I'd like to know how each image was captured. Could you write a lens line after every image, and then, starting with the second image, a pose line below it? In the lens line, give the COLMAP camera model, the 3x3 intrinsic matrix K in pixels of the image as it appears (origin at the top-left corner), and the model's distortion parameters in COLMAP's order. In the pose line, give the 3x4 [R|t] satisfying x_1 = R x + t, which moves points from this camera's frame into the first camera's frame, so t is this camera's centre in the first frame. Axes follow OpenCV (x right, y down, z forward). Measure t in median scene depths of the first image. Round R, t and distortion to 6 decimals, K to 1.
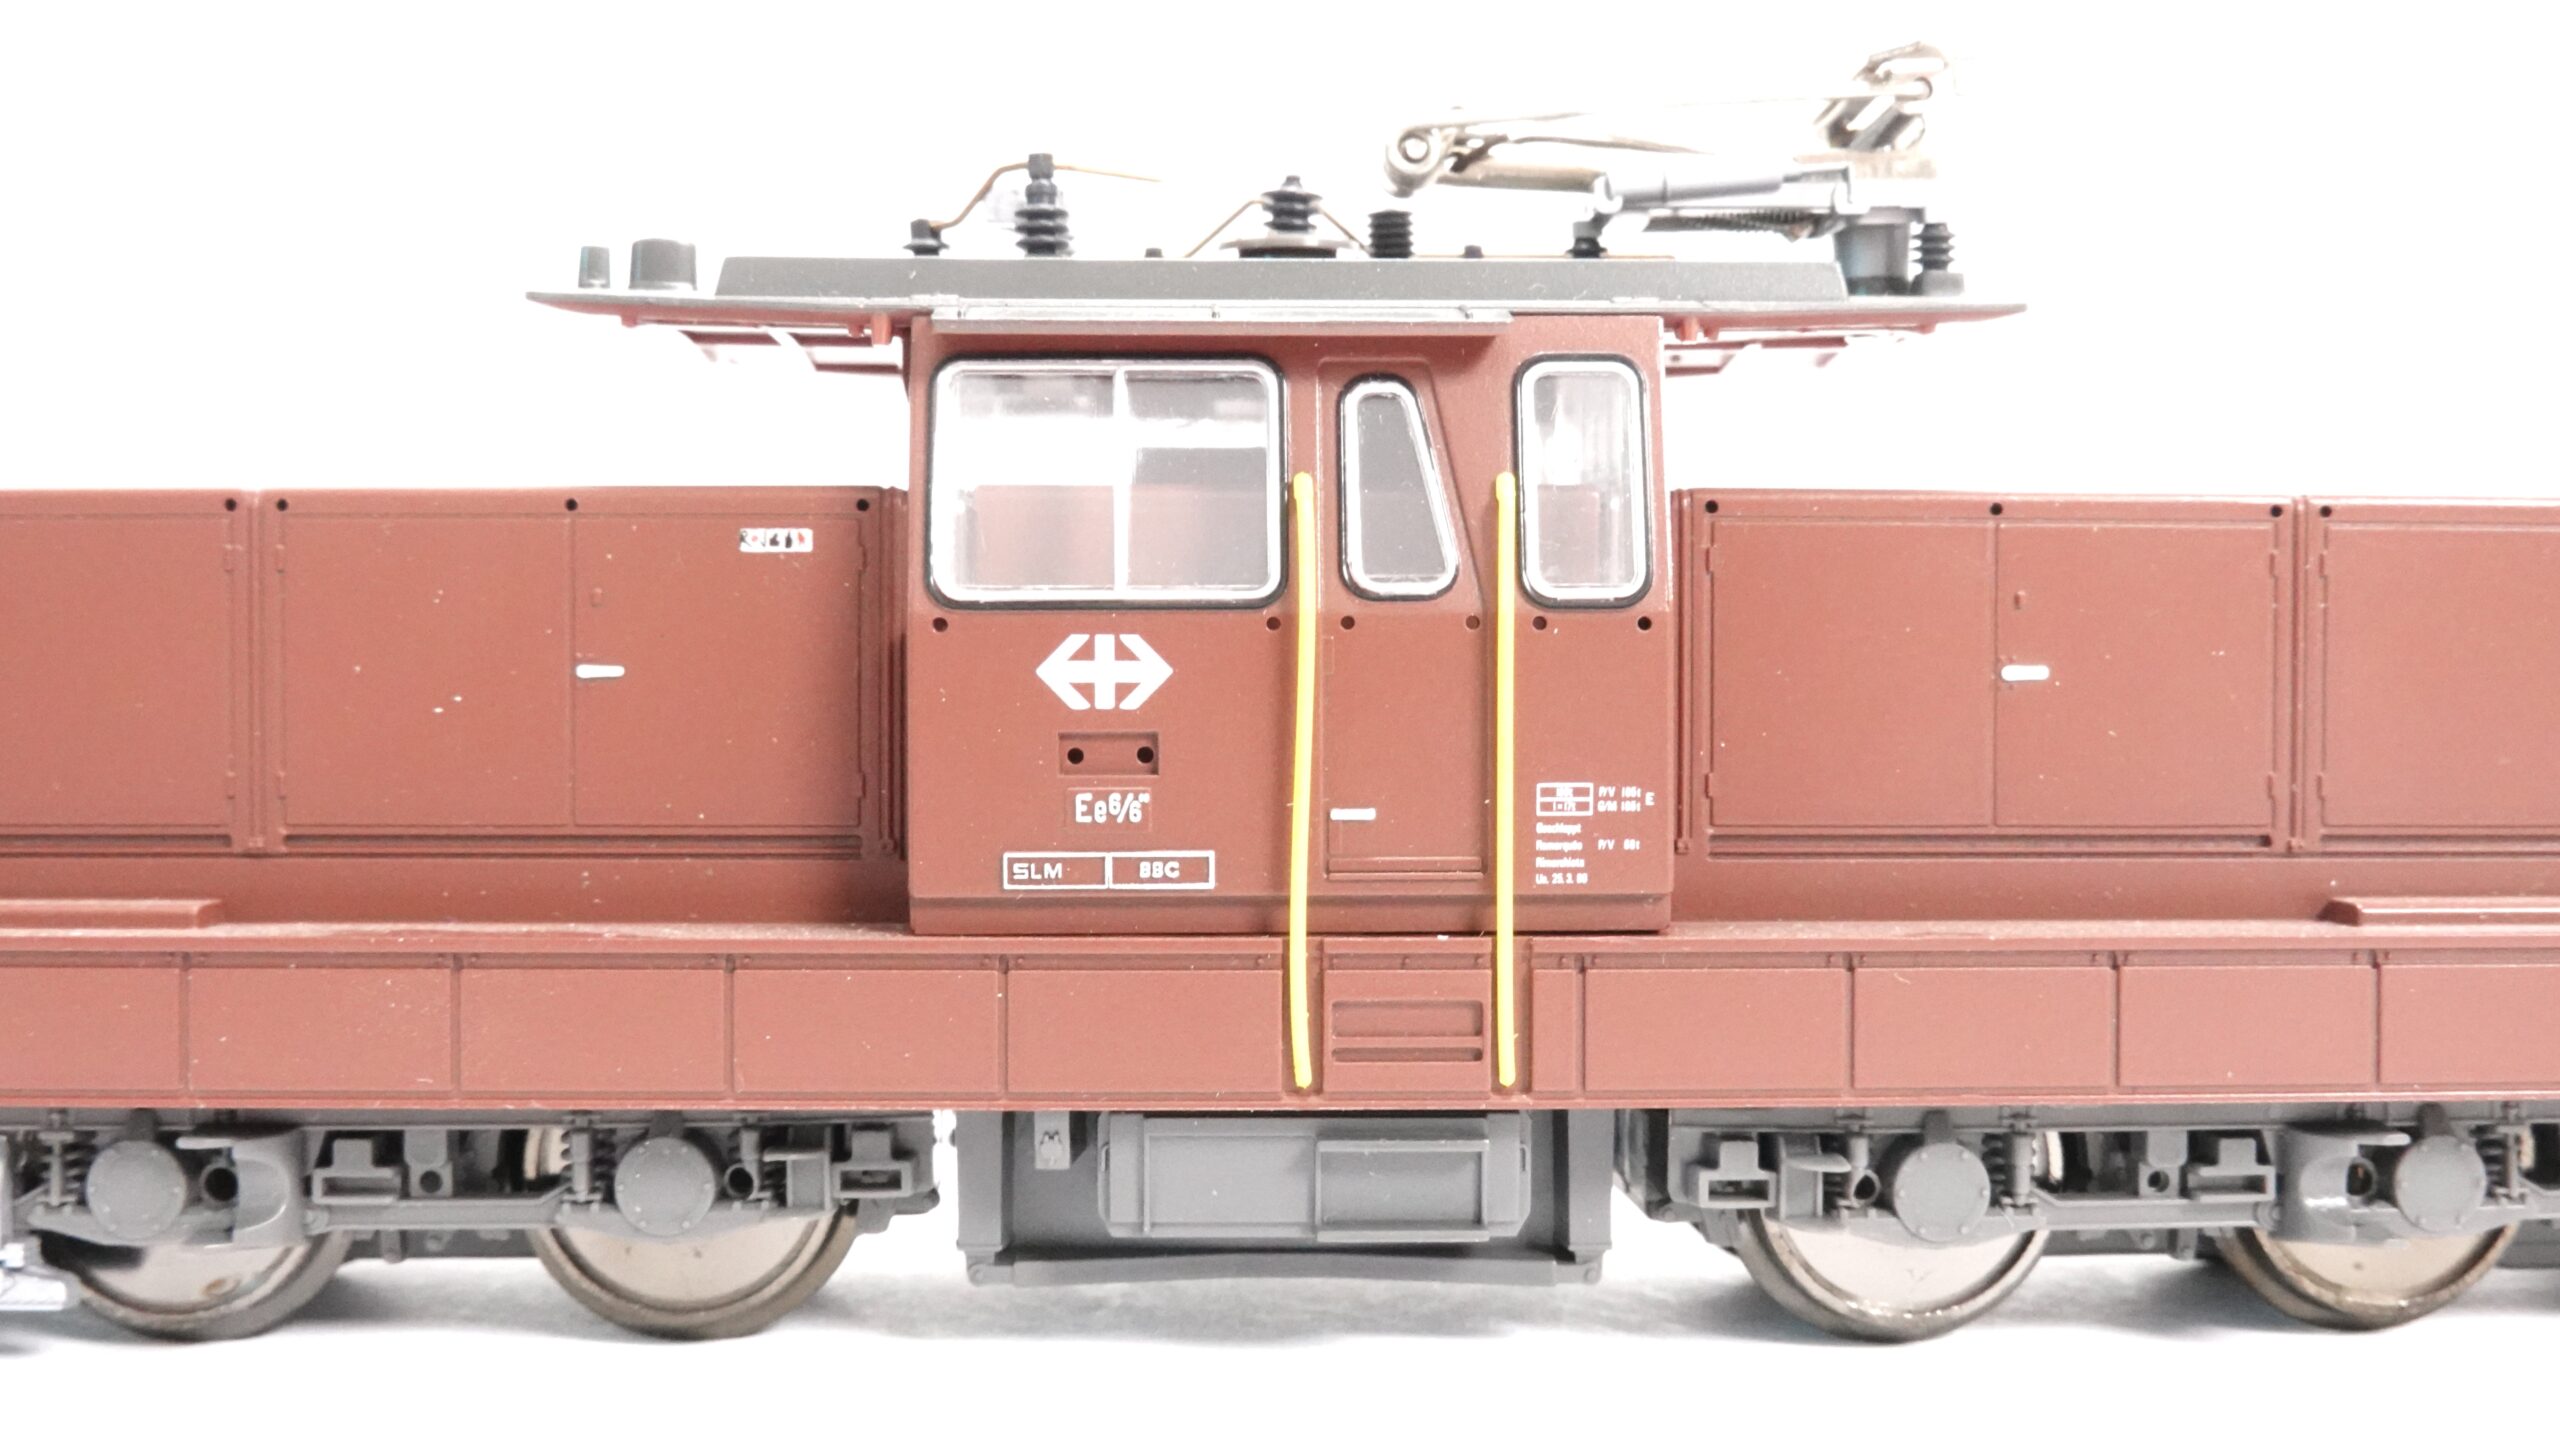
lens RADIAL K [[2702.7, 0, 1280.0], [0, 2702.7, 720.5], [0, 0, 1]] dist [0.010093, 0.004615]
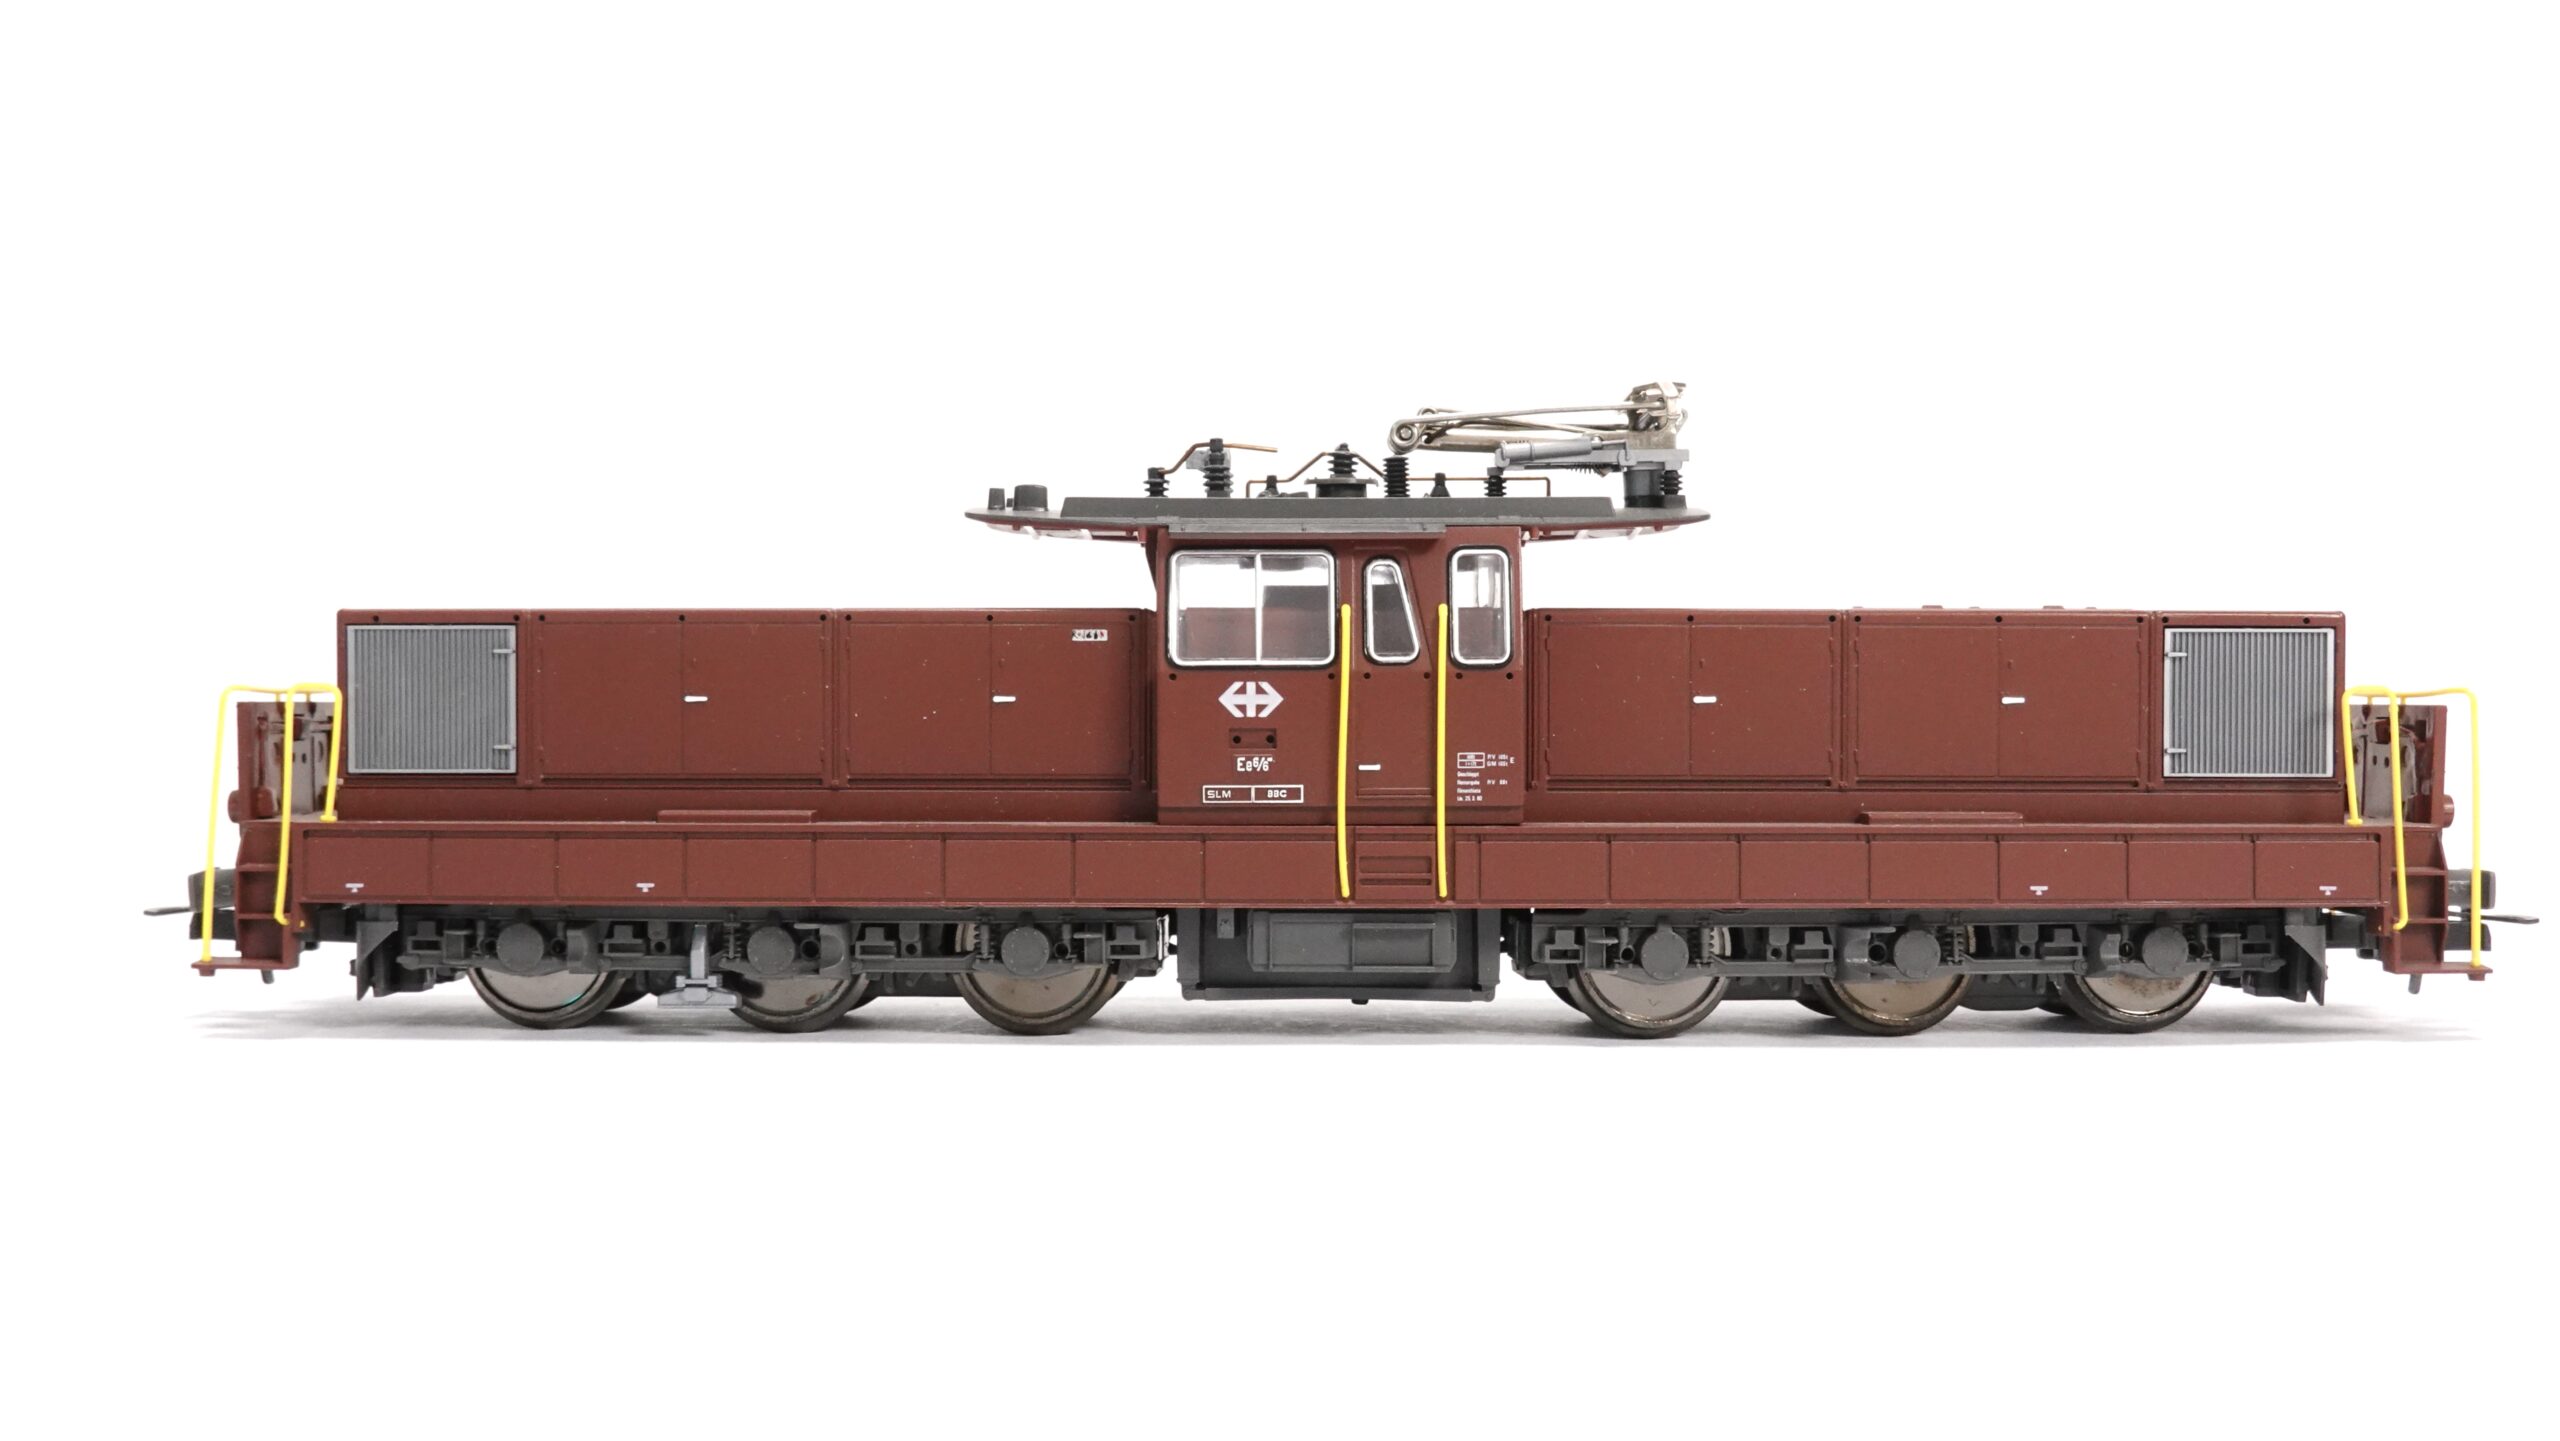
lens RADIAL K [[2702.7, 0, 1280.0], [0, 2702.7, 720.5], [0, 0, 1]] dist [0.010093, 0.004615]
pose [[0.999249, -0.000273, -0.038755, 0.038043], [0.000070, 0.999986, -0.005242, 0.009147], [0.038755, 0.005236, 0.999235, -1.067629]]
